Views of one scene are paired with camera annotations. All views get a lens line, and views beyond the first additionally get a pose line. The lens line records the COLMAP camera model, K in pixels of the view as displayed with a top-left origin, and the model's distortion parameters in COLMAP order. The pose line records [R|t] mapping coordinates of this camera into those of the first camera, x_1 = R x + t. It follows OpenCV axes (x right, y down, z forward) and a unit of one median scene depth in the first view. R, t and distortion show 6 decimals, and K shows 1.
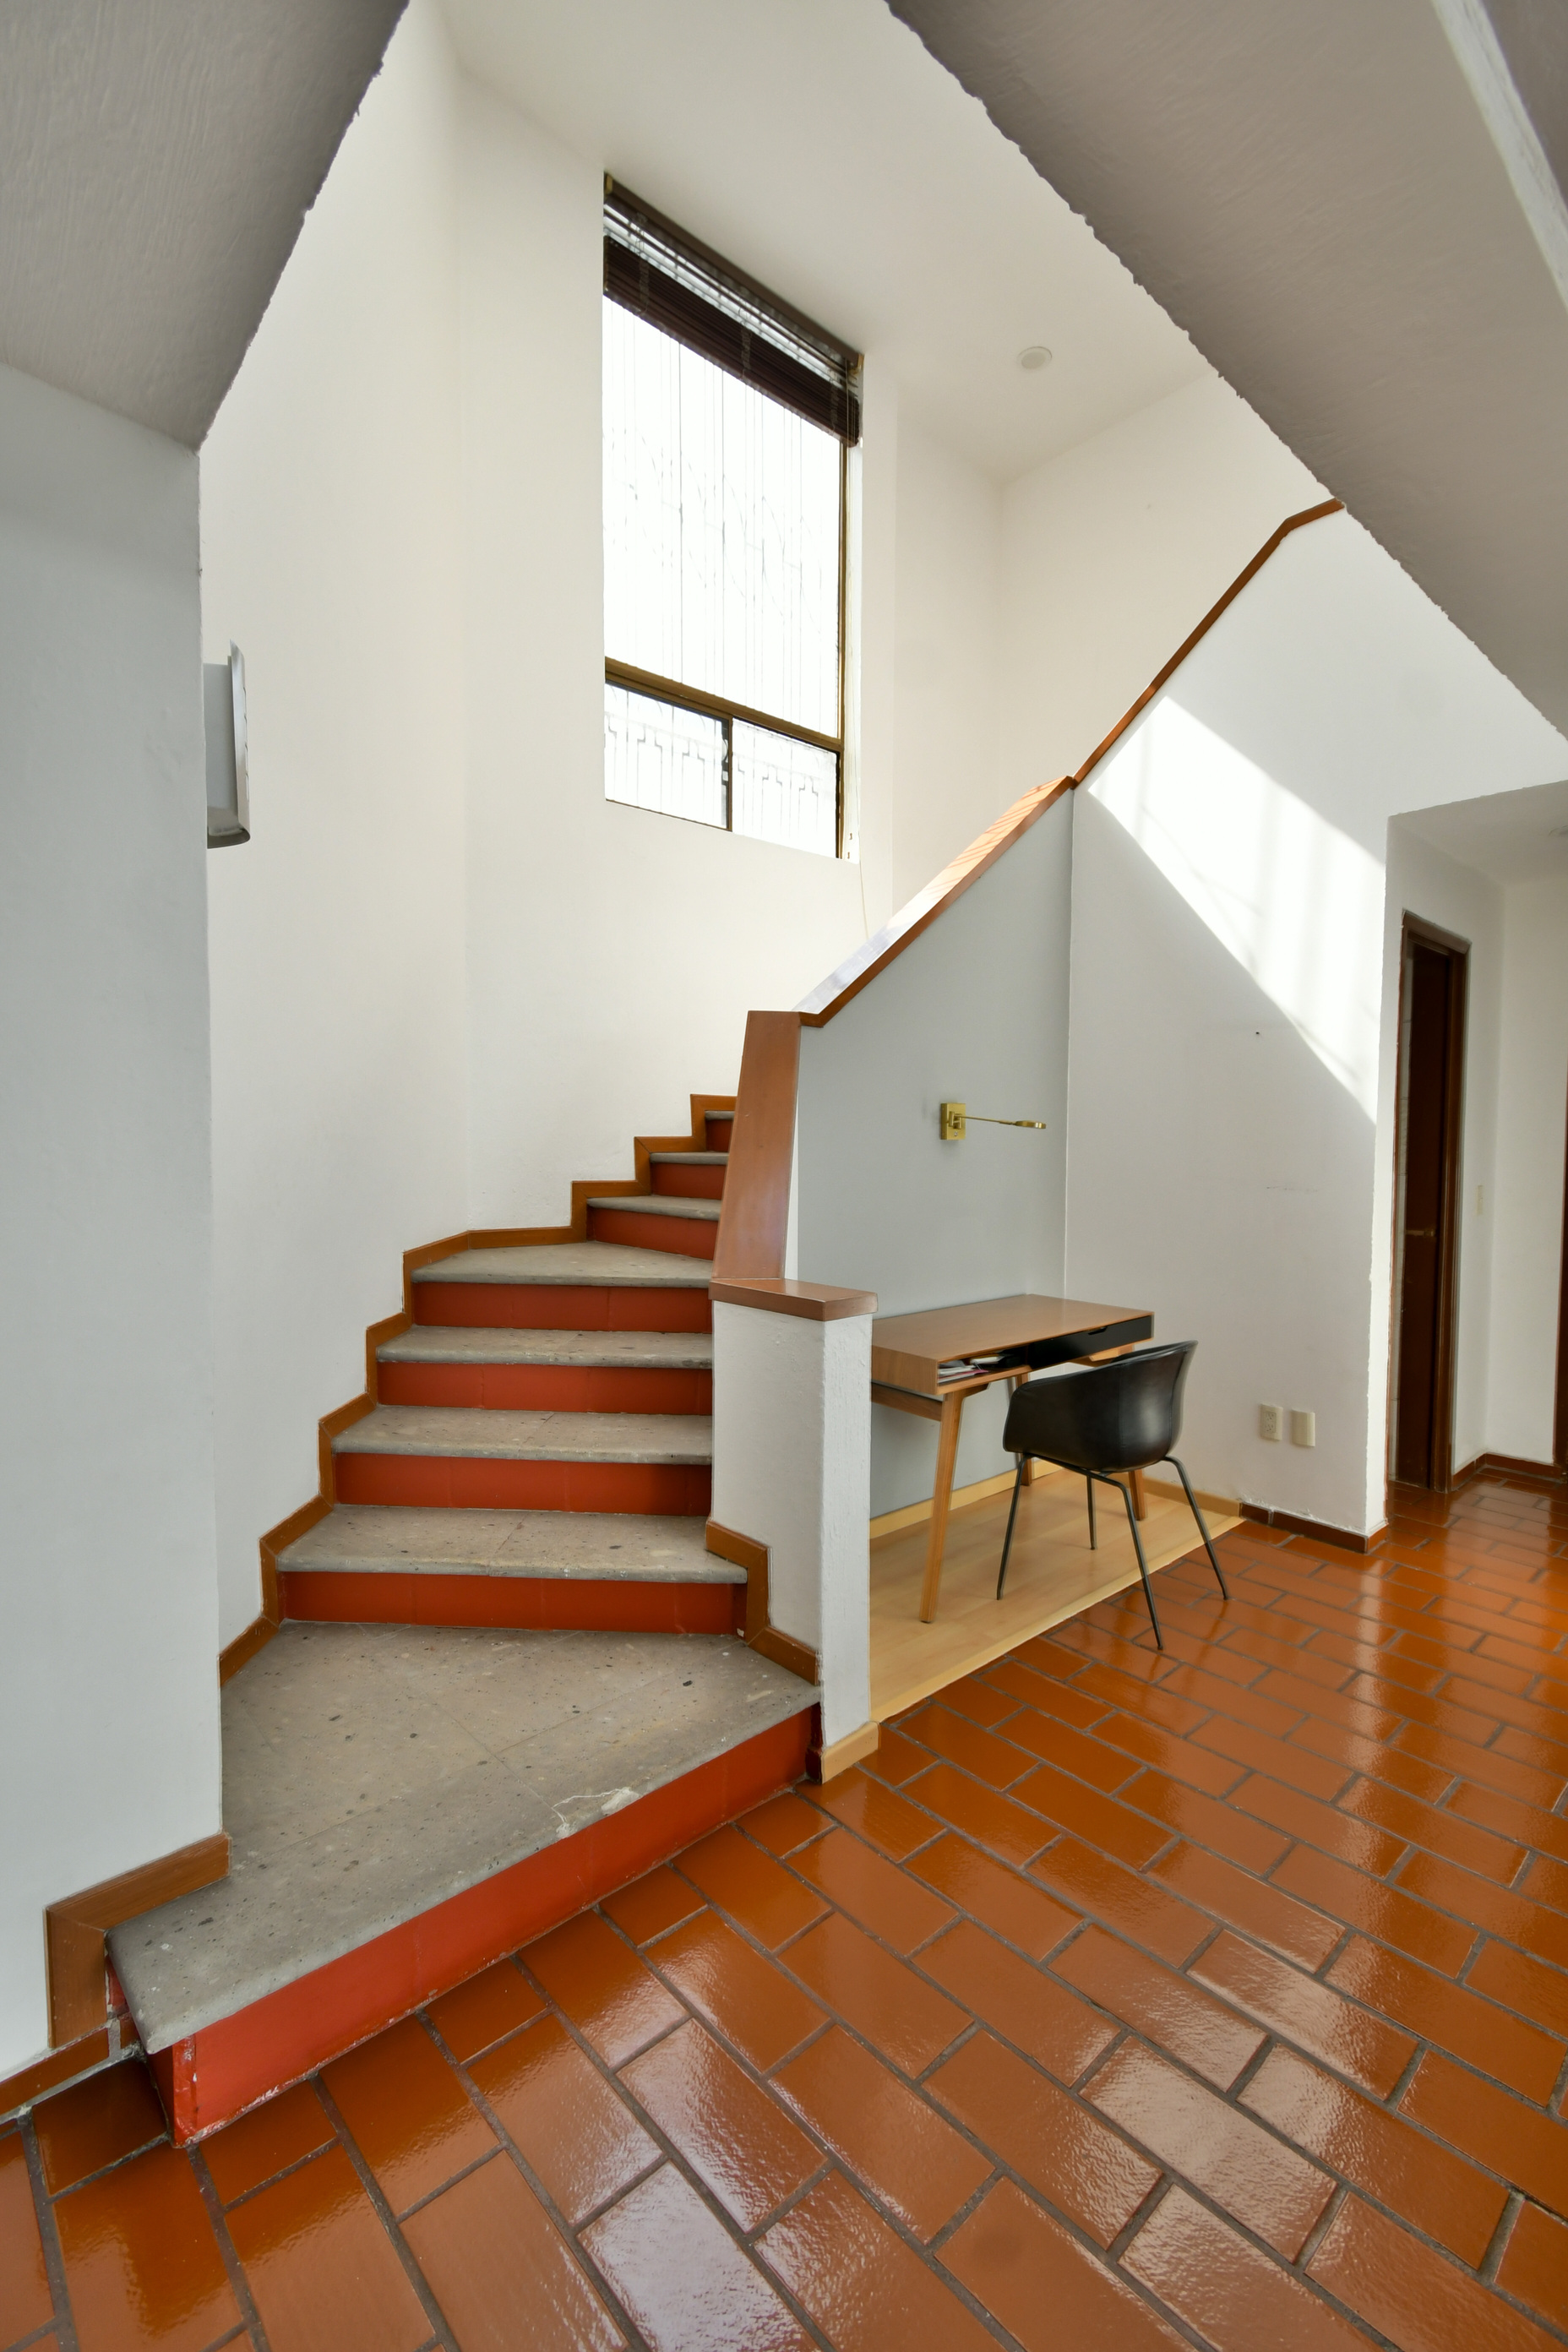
lens RADIAL K [[1030.3, 0, 781.6], [0, 1030.3, 1184.1], [0, 0, 1]] dist [-0.001444, -0.000894]
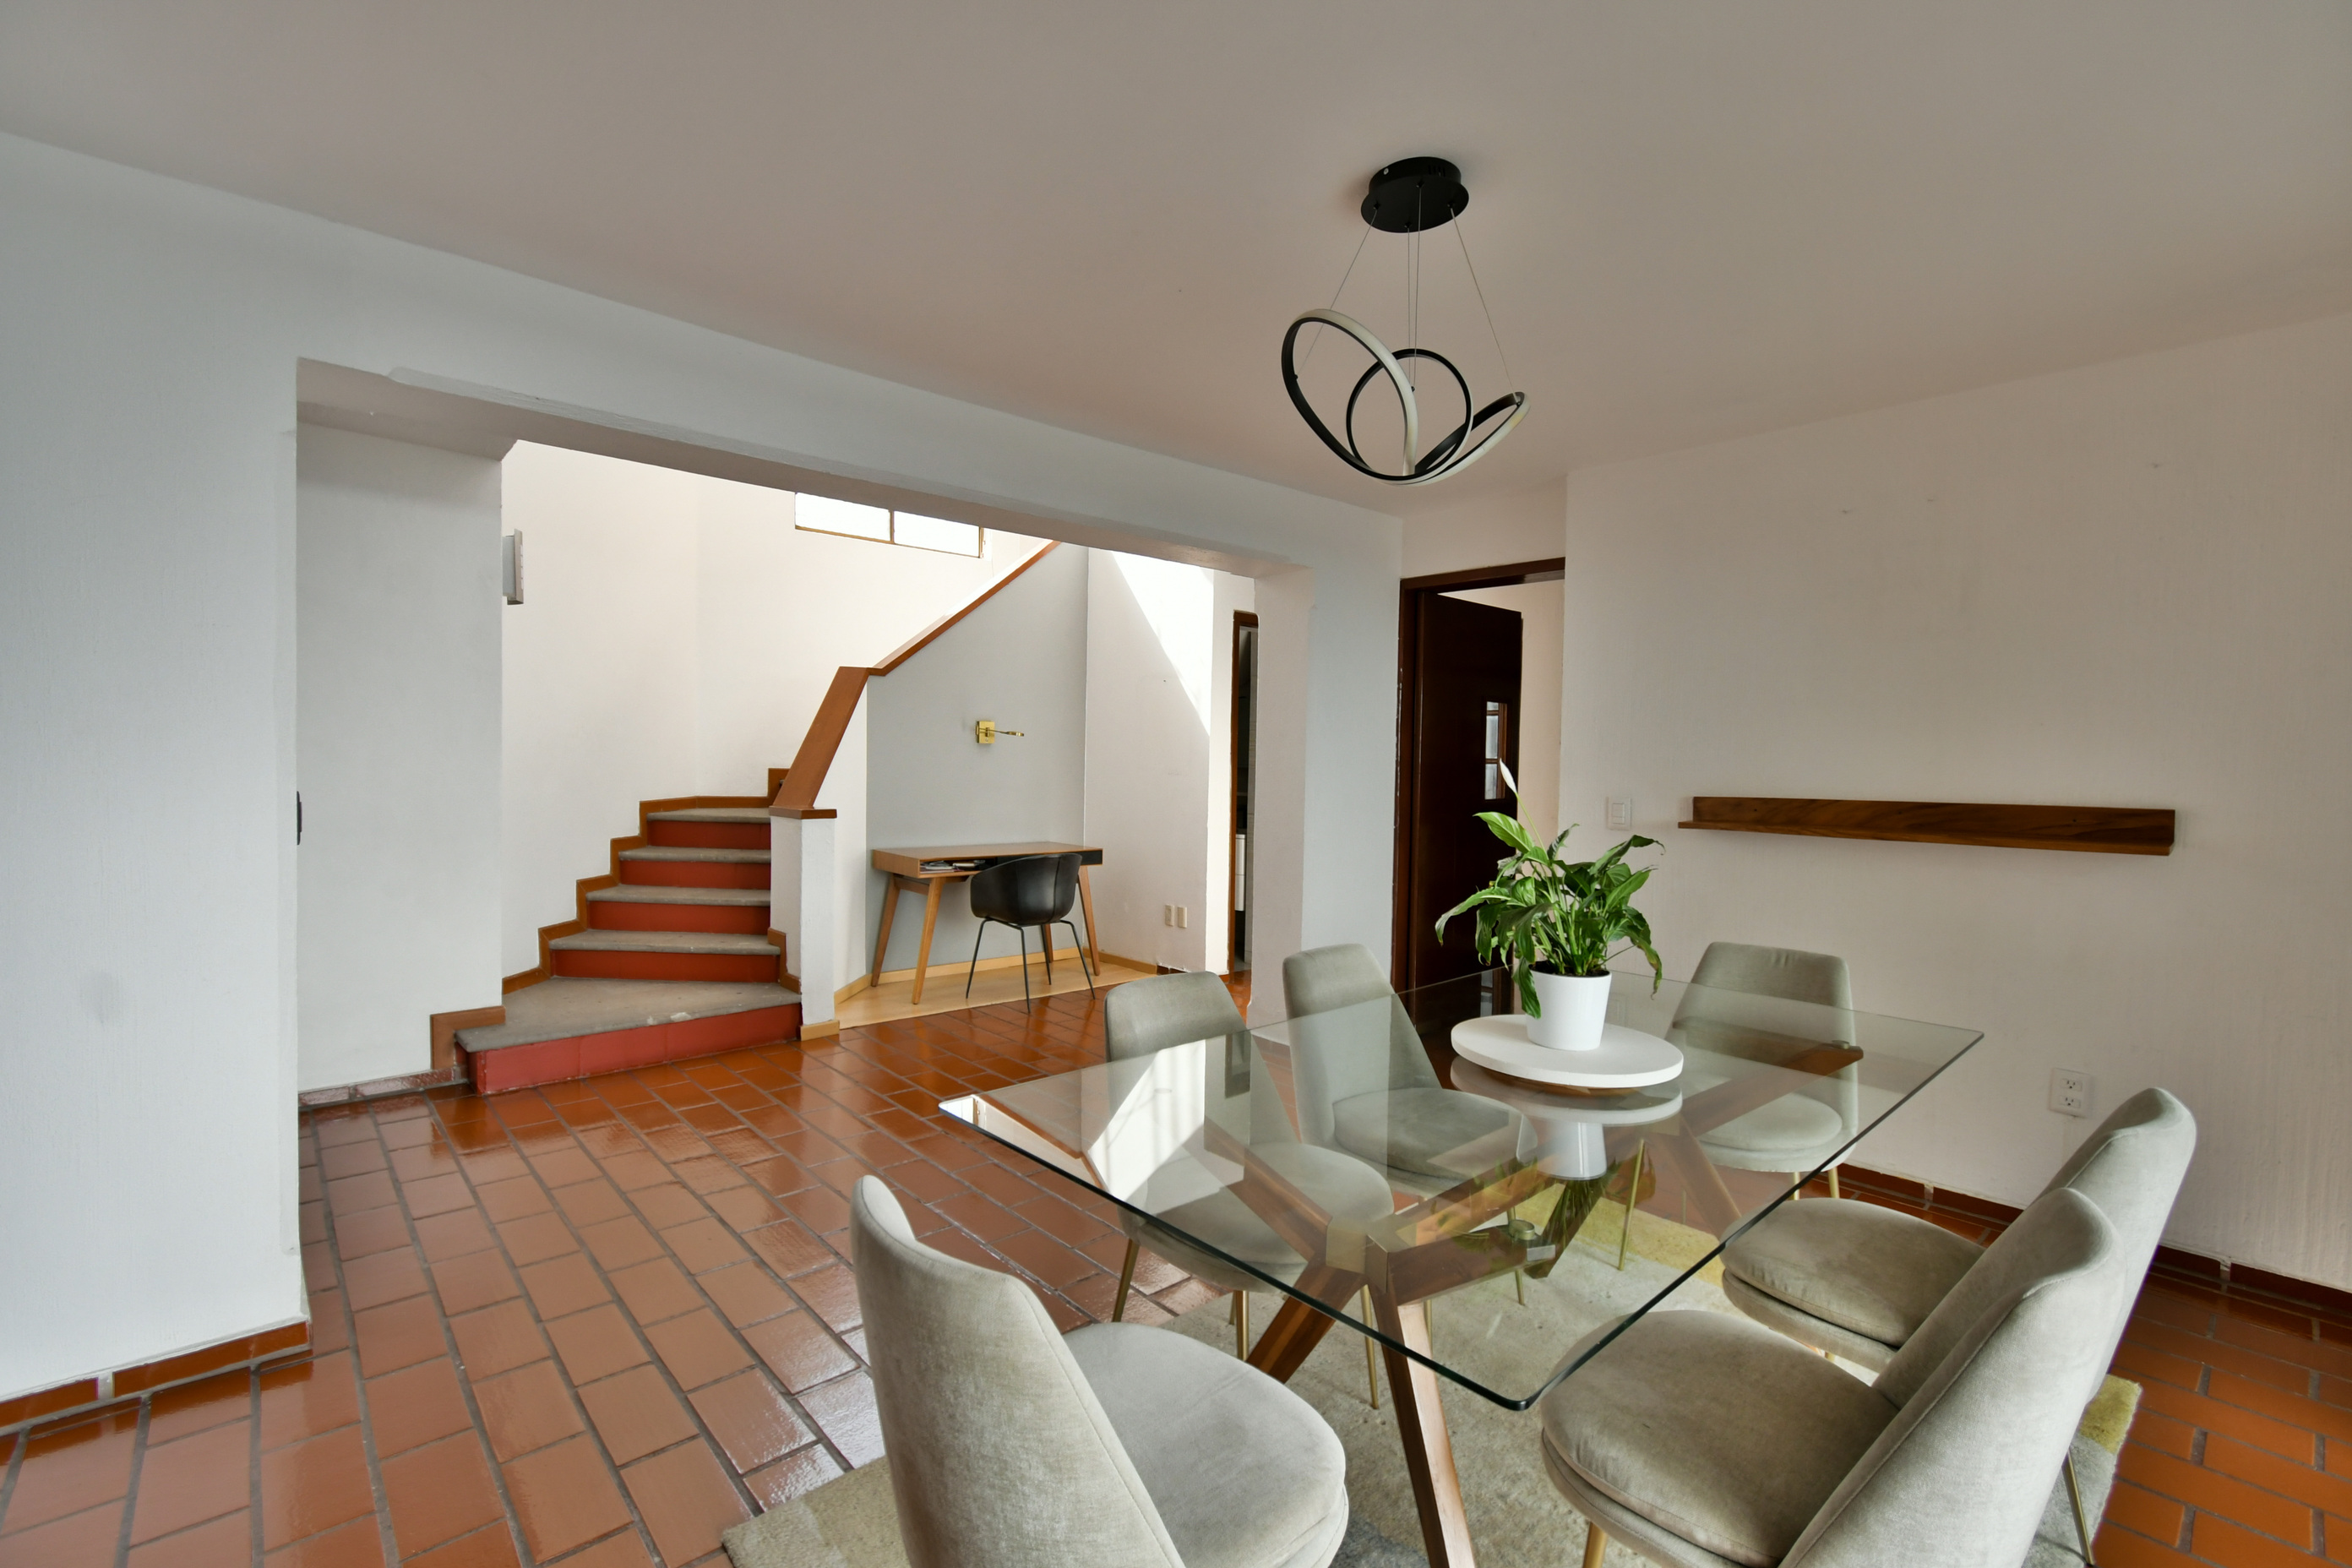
lens RADIAL K [[1030.3, 0, 1166.3], [0, 1030.3, 803.5], [0, 0, 1]] dist [-0.001444, -0.000894]
pose [[0.999846, 0.012693, -0.012092, 0.550454], [-0.012807, 0.999873, -0.009444, 0.075143], [0.011971, 0.009598, 0.999882, -0.747736]]
